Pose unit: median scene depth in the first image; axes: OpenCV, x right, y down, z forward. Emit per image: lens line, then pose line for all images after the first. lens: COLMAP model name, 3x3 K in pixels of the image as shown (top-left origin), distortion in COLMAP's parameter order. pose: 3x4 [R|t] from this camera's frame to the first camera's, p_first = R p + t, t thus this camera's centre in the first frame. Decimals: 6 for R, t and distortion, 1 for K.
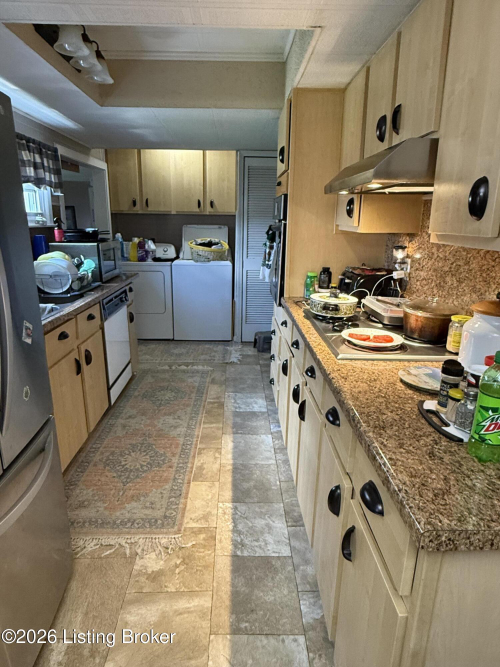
lens RADIAL K [[408.8, 0, 247.2], [0, 408.8, 338.4], [0, 0, 1]] dist [-0.024802, -0.000492]
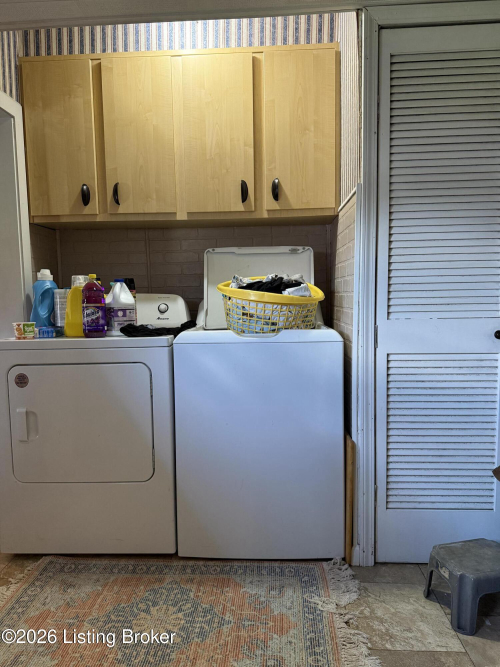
lens RADIAL K [[470.0, 0, 250.5], [0, 470.0, 333.0], [0, 0, 1]] dist [0.007668, 0.000087]
pose [[0.997357, -0.029233, -0.066521, -0.085893], [0.016142, 0.981764, -0.189415, -0.106621], [0.070845, 0.187840, 0.979641, 0.578428]]
